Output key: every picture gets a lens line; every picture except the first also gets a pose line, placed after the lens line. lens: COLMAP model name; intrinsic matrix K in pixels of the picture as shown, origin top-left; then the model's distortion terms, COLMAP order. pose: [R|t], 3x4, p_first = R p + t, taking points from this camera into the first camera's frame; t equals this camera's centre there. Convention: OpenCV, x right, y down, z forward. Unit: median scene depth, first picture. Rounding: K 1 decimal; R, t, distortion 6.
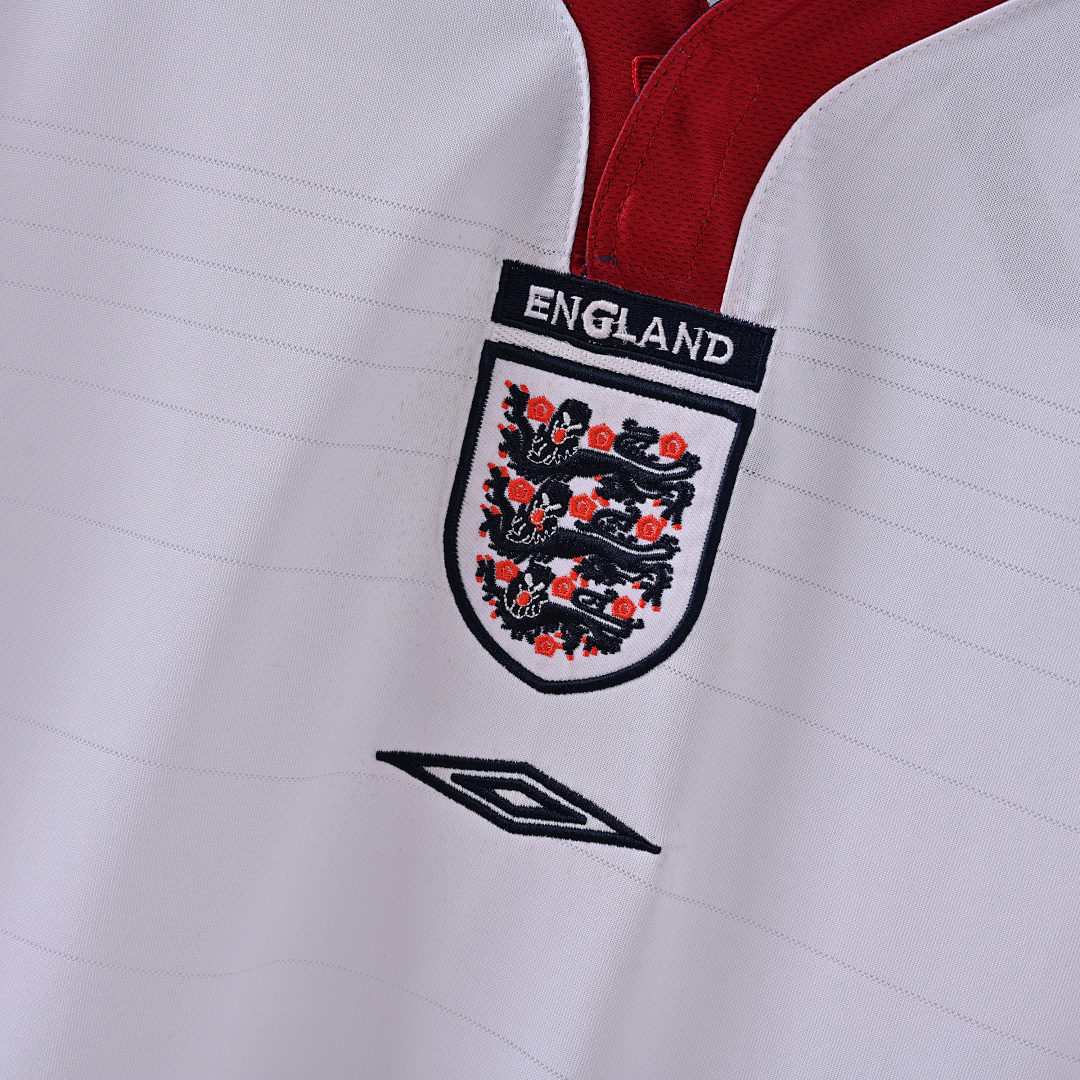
lens RADIAL K [[2389.1, 0, 540.0], [0, 2389.1, 540.0], [0, 0, 1]] dist [-0.010415, -0.185999]
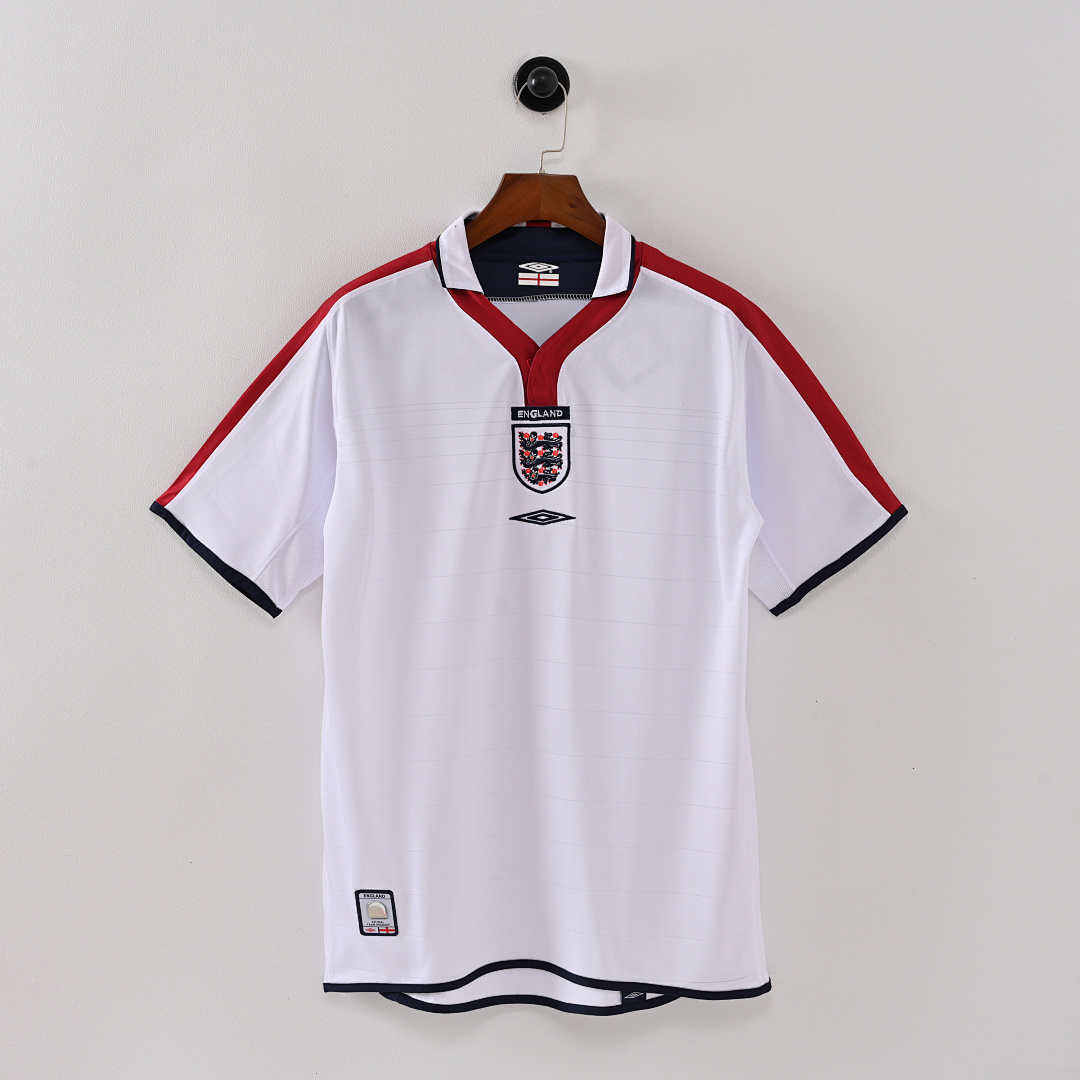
lens RADIAL K [[2389.1, 0, 540.0], [0, 2389.1, 540.0], [0, 0, 1]] dist [-0.010415, -0.185999]
pose [[0.958843, -0.258505, 0.117456, -0.593785], [0.268711, 0.959789, -0.081236, 0.545257], [-0.091733, 0.109454, 0.989750, -3.733344]]
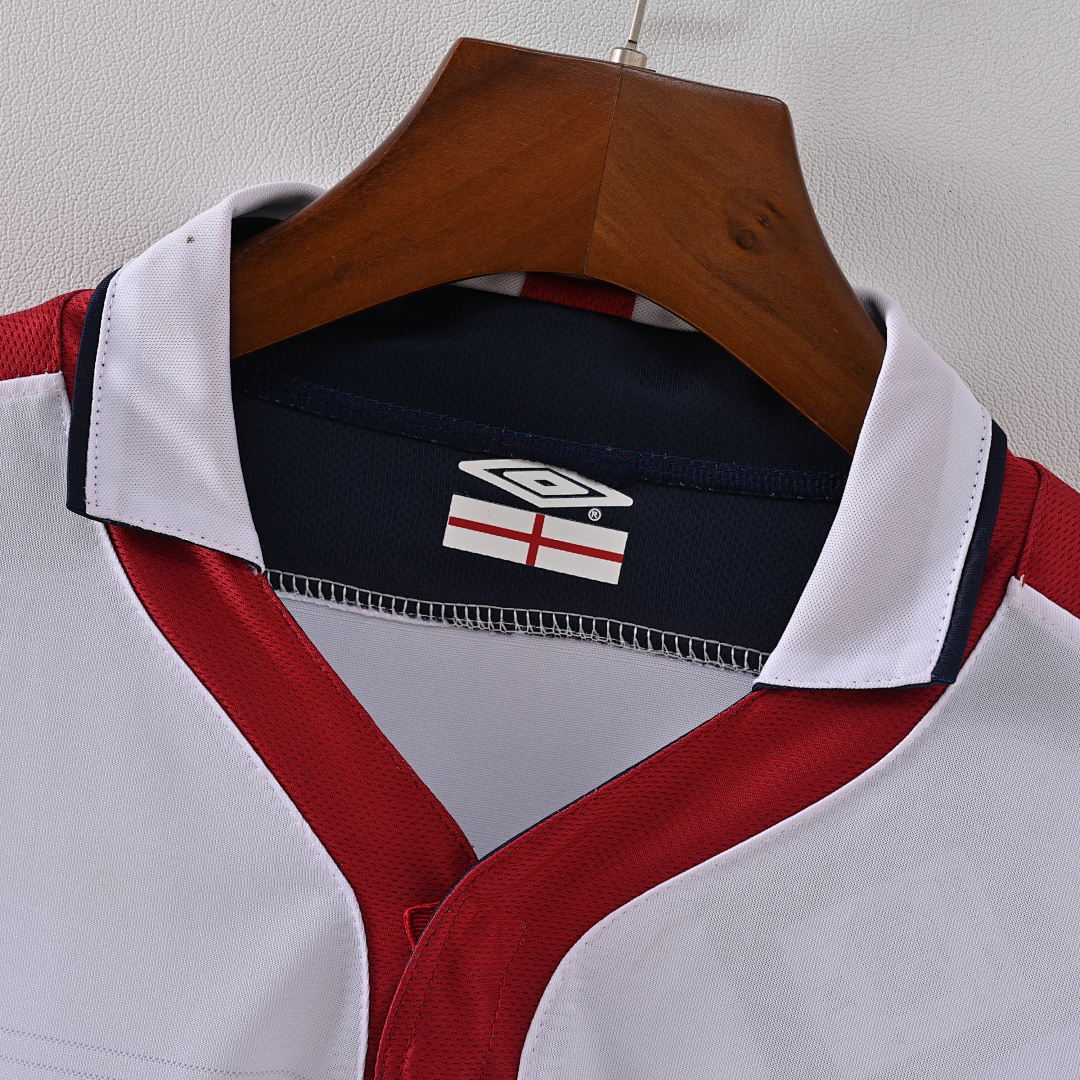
lens RADIAL K [[2389.1, 0, 540.0], [0, 2389.1, 540.0], [0, 0, 1]] dist [-0.010415, -0.185999]
pose [[0.995492, -0.080688, 0.049847, 0.058047], [0.085840, 0.990023, -0.111745, -0.235988], [-0.040334, 0.115520, 0.992486, -0.062492]]
